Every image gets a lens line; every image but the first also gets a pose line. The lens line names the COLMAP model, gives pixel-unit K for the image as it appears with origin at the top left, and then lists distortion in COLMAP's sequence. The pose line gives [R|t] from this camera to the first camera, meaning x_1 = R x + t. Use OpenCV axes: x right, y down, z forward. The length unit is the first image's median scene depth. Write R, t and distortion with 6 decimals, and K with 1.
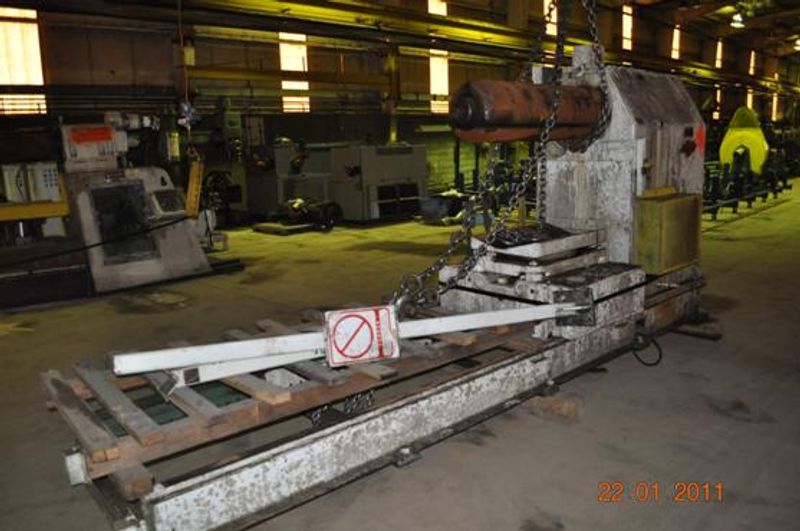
lens RADIAL K [[636.5, 0, 400.0], [0, 636.5, 265.5], [0, 0, 1]] dist [-0.082269, -0.003233]
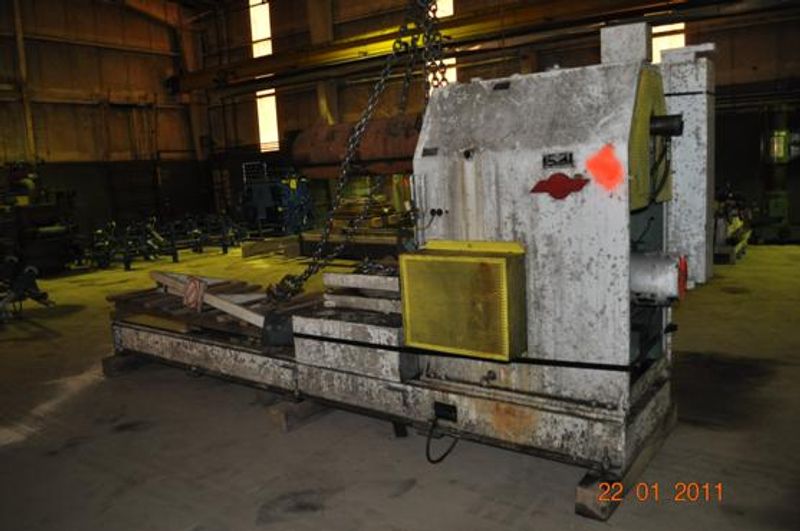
lens RADIAL K [[636.5, 0, 400.0], [0, 636.5, 265.5], [0, 0, 1]] dist [-0.082269, -0.003233]
pose [[0.223553, 0.184838, -0.957005, 1.273371], [-0.157358, 0.975818, 0.151714, -0.223637], [0.961906, 0.116676, 0.247233, 0.867066]]
